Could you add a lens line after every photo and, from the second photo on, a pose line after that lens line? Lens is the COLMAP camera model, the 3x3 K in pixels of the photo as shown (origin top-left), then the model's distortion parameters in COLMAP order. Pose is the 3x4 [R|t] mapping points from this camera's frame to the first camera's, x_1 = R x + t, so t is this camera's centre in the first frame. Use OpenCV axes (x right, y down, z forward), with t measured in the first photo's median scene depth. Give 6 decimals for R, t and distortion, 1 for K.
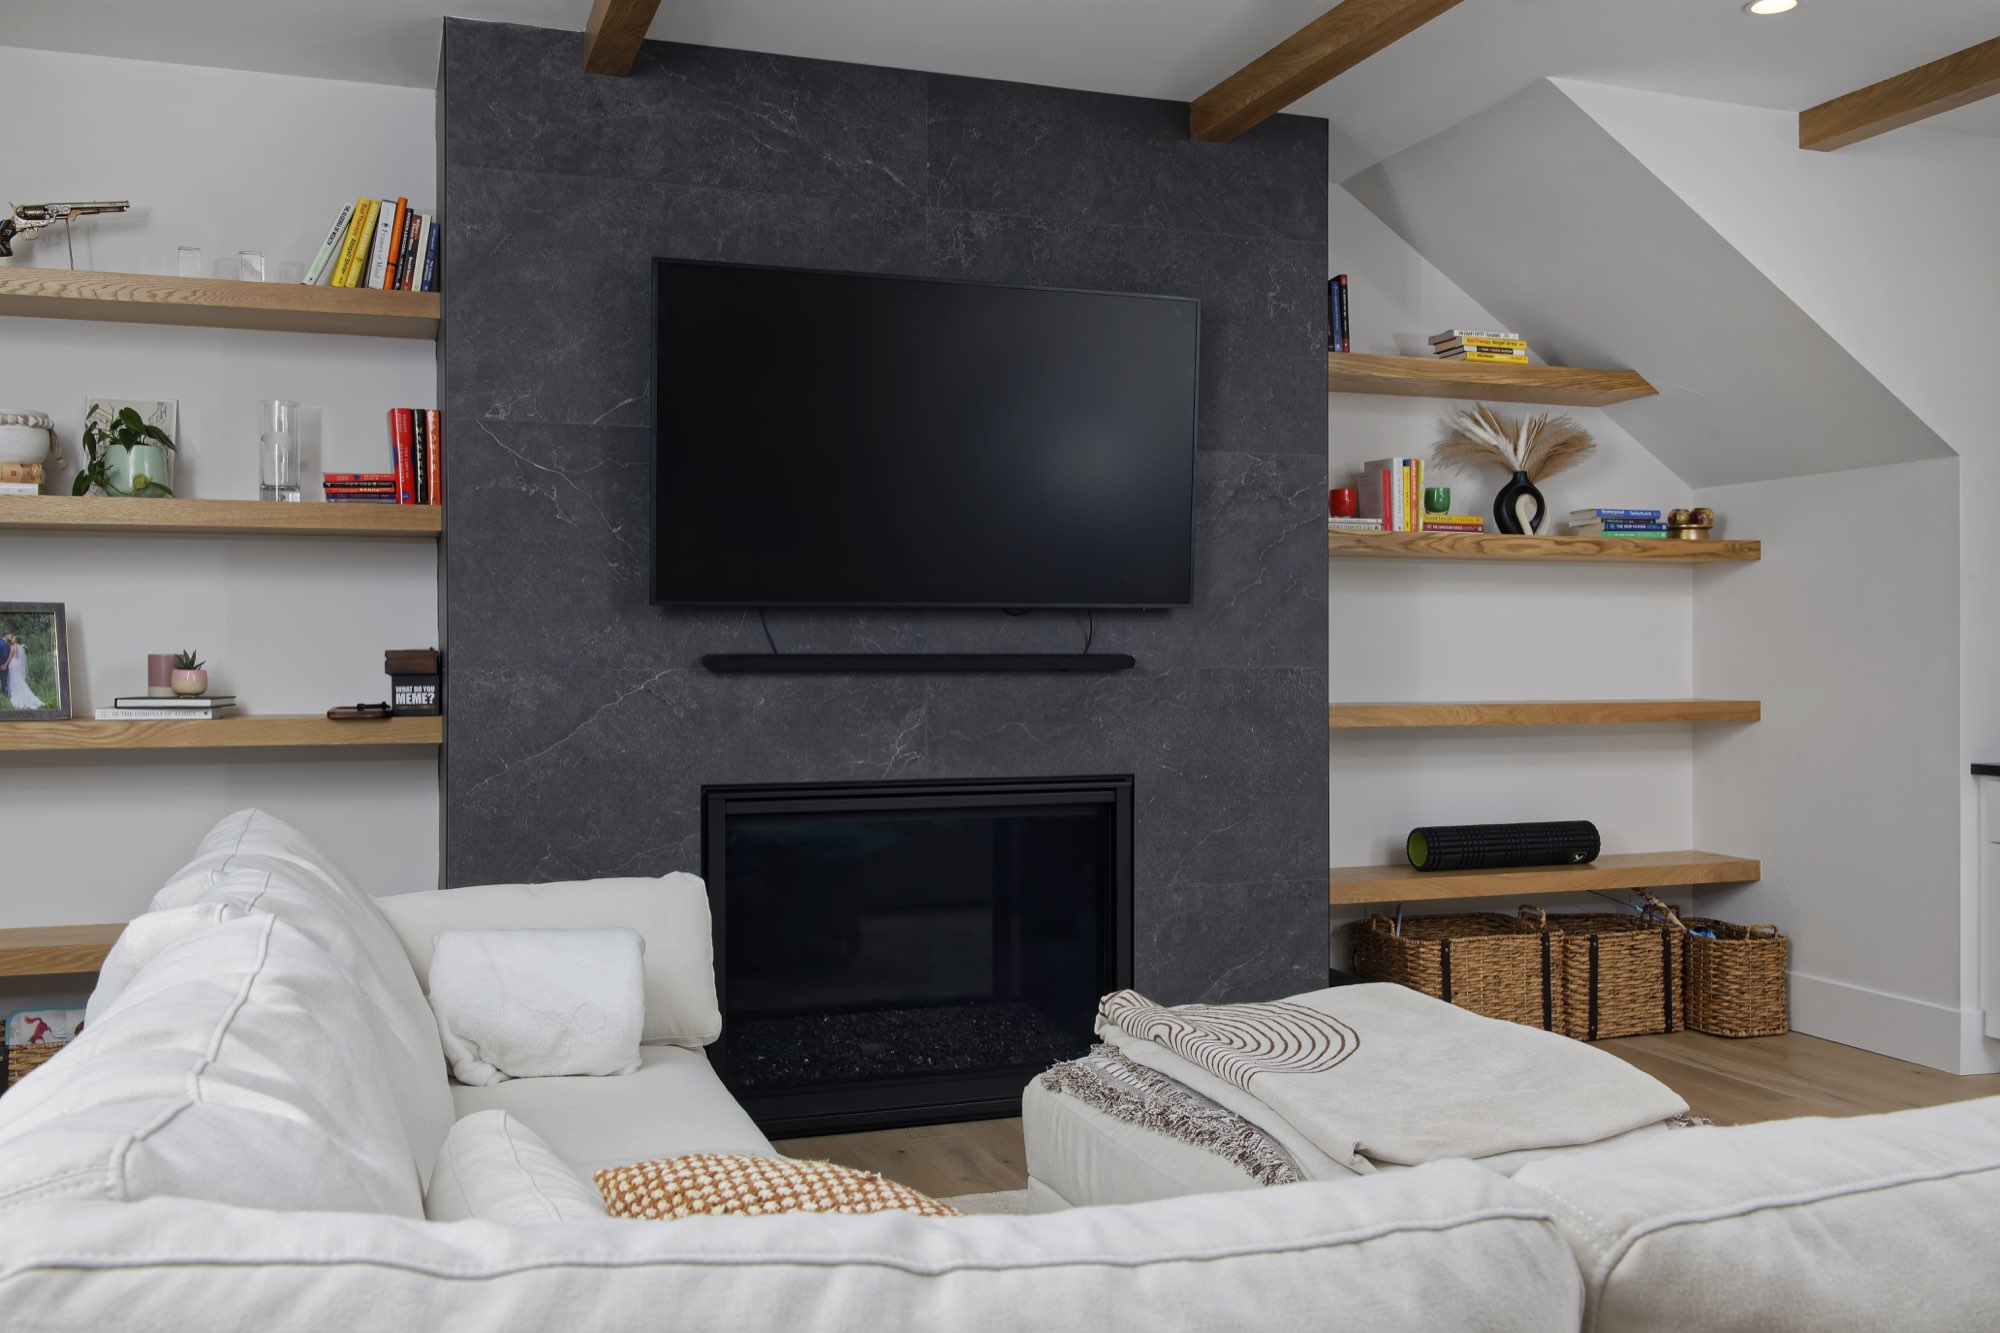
lens RADIAL K [[1757.2, 0, 985.6], [0, 1757.2, 665.8], [0, 0, 1]] dist [-0.006571, 0.002618]
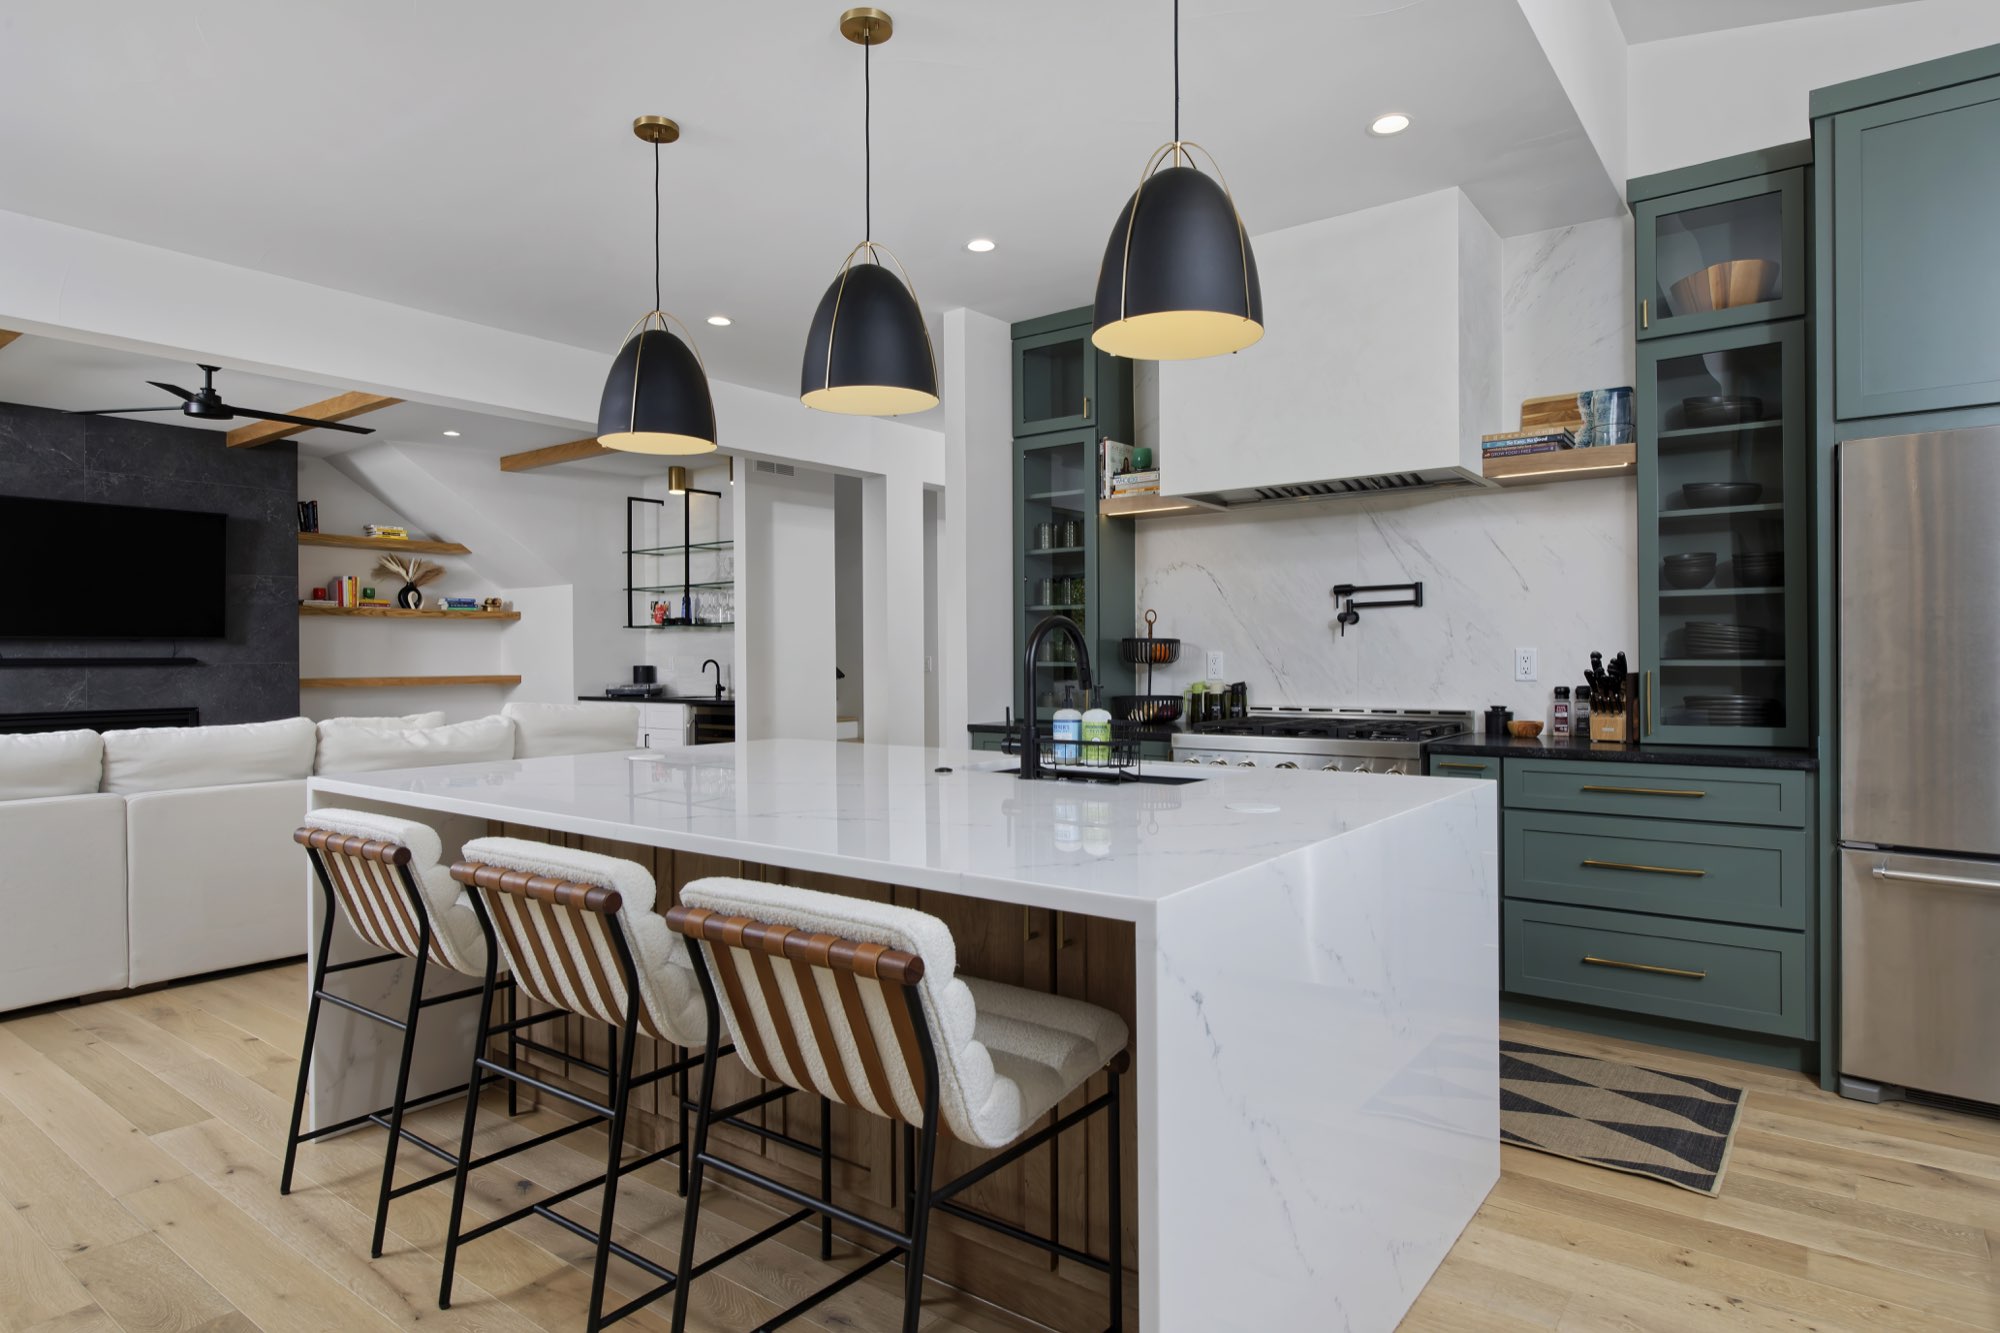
lens RADIAL K [[1125.4, 0, 1011.9], [0, 1125.4, 653.5], [0, 0, 1]] dist [-0.003128, -0.000065]
pose [[0.836860, -0.003344, 0.547407, 0.181539], [0.007535, 0.999957, -0.005412, 0.004192], [-0.547366, 0.008654, 0.836849, -0.944541]]
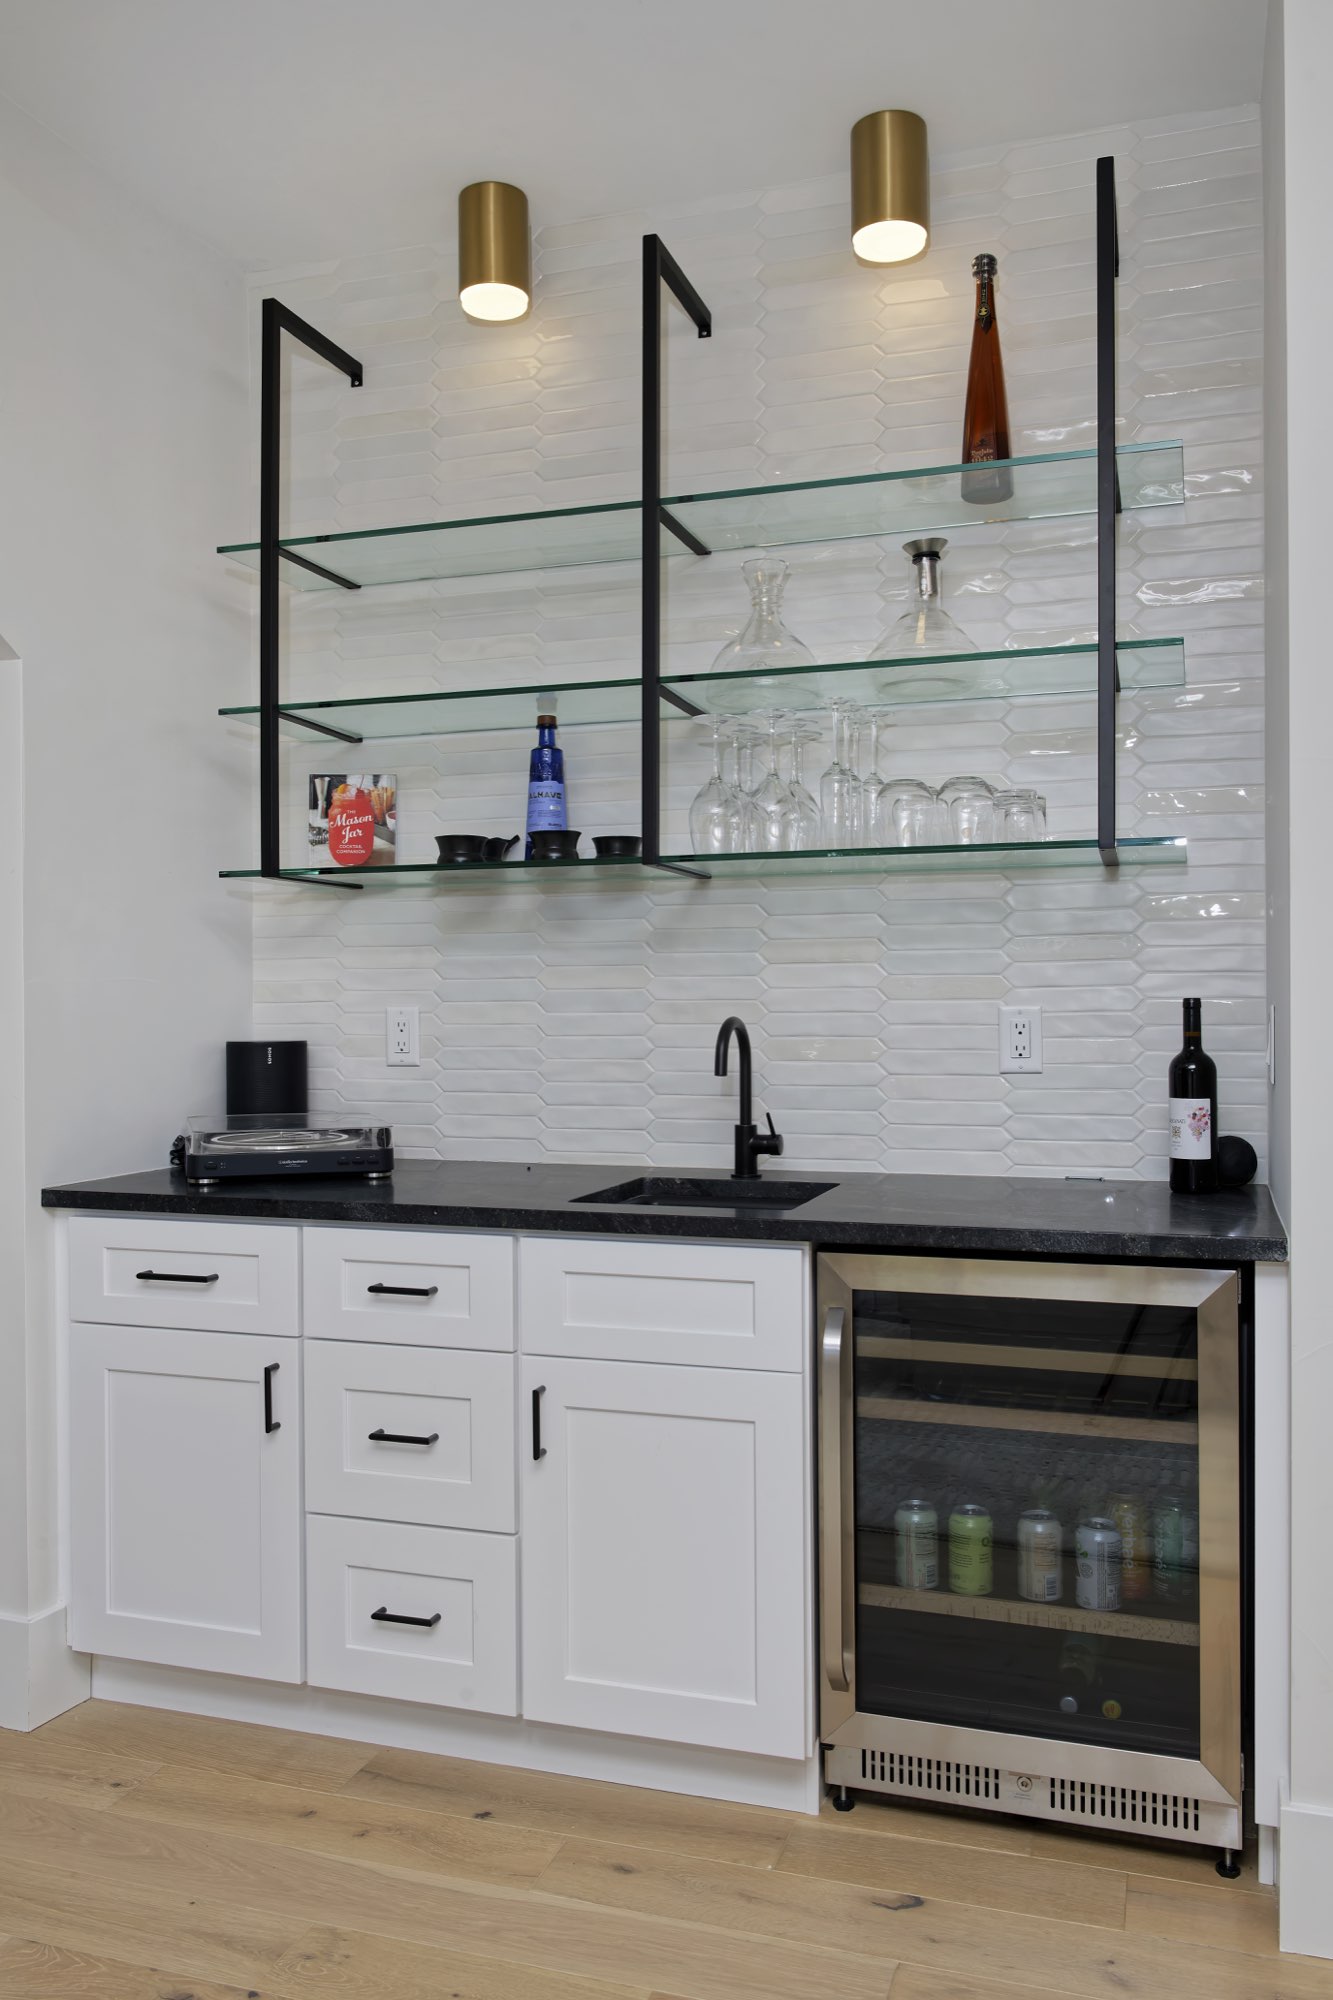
lens RADIAL K [[1646.7, 0, 667.3], [0, 1646.7, 1013.8], [0, 0, 1]] dist [-0.003968, 0.000510]
pose [[0.621465, -0.008312, 0.783398, 0.286586], [0.008705, 0.999955, 0.003704, -0.003901], [-0.783394, 0.004517, 0.621509, 0.543336]]
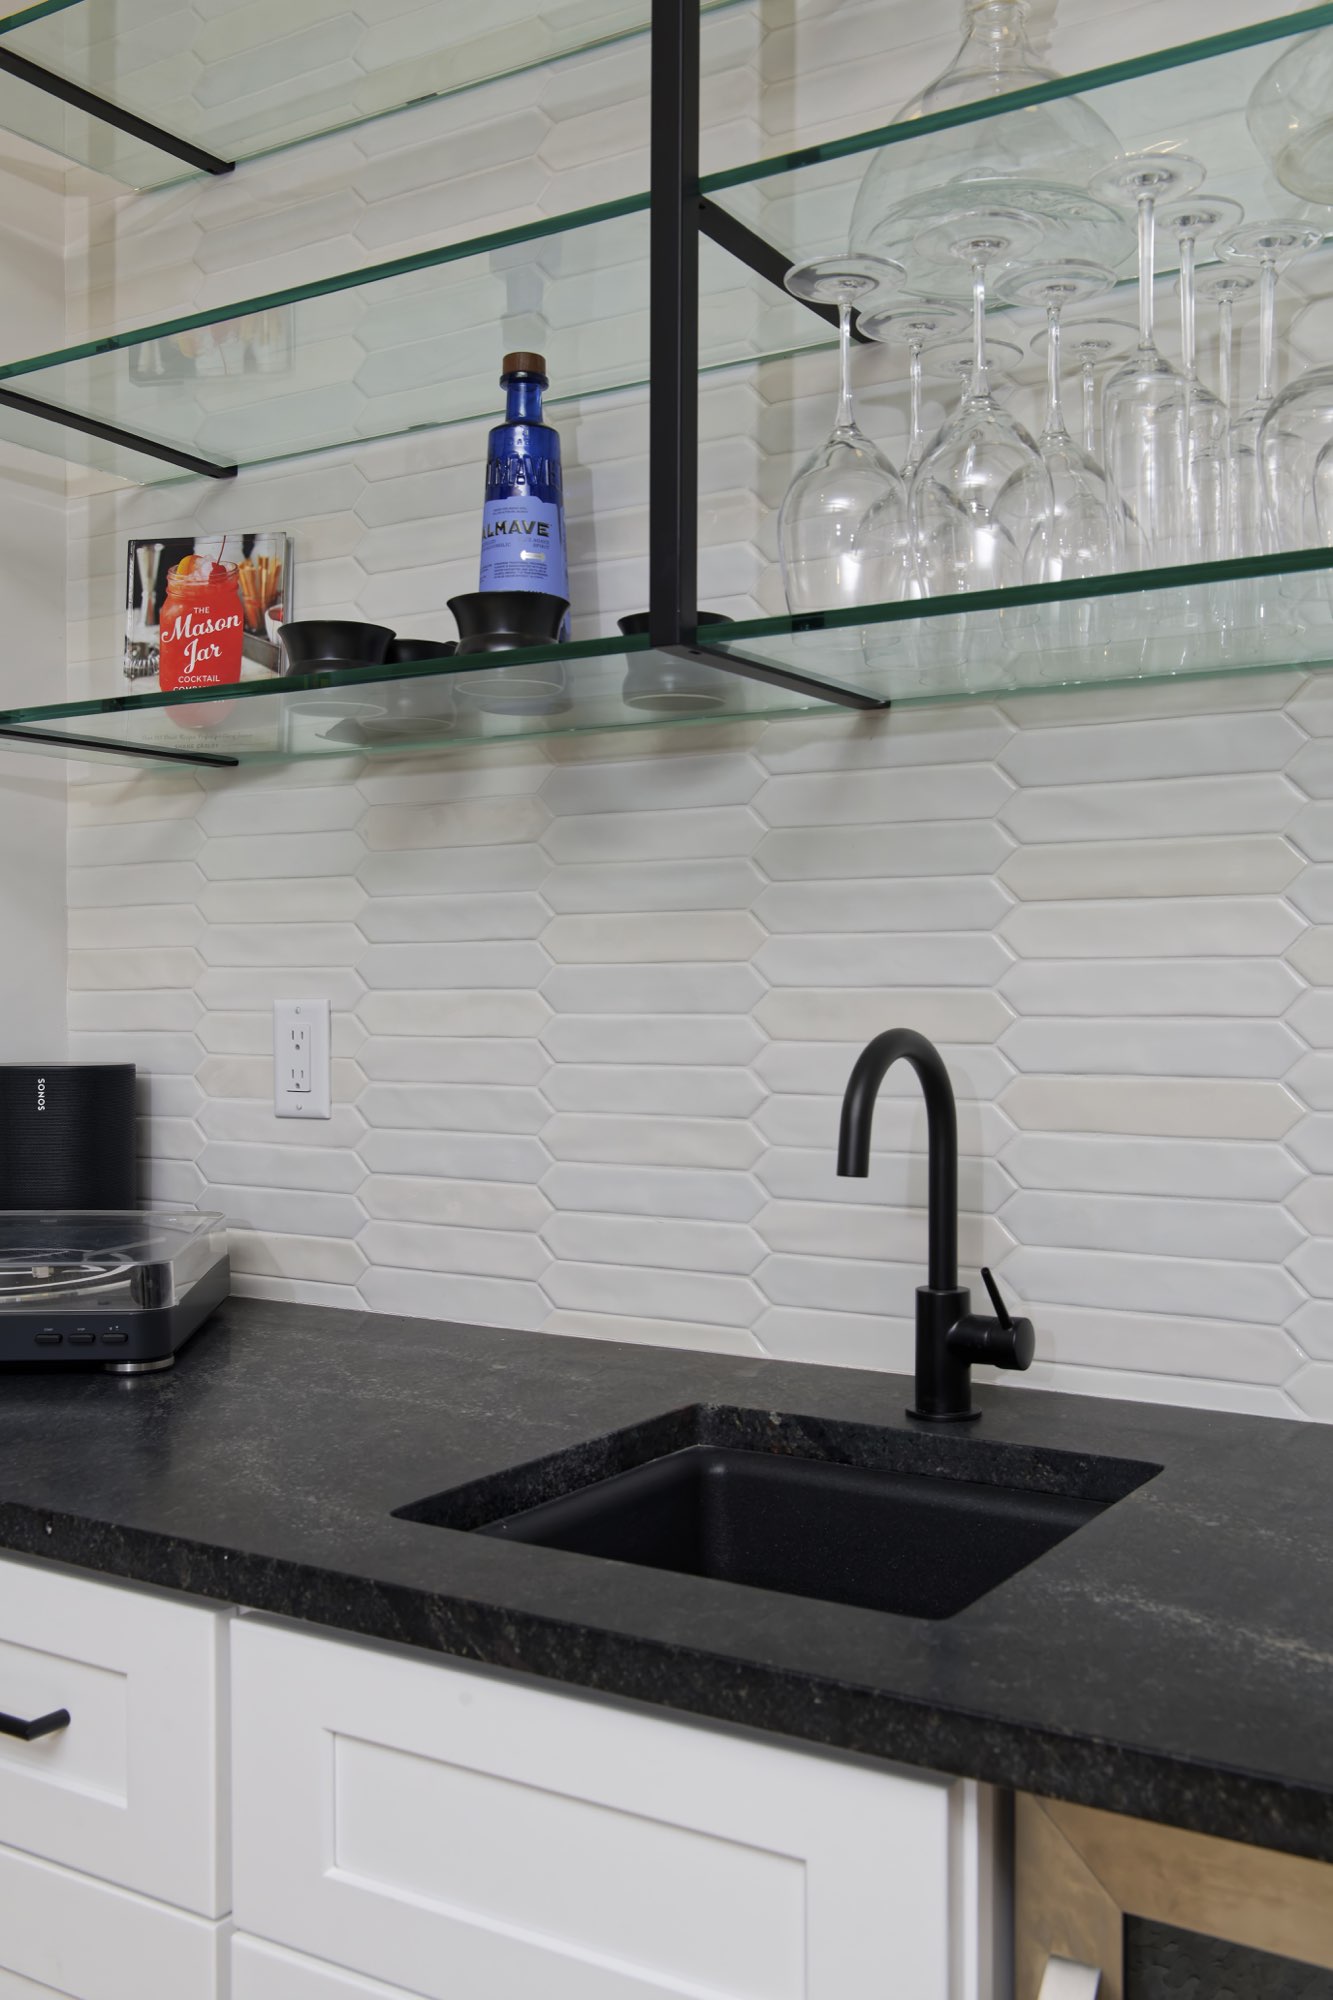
lens RADIAL K [[1906.1, 0, 679.8], [0, 1906.1, 1000.3], [0, 0, 1]] dist [0.020918, 0.000000]
pose [[0.781497, 0.000164, 0.623909, 0.581912], [0.003370, 0.999984, -0.004484, -0.003005], [-0.623900, 0.005607, 0.781484, 0.704148]]
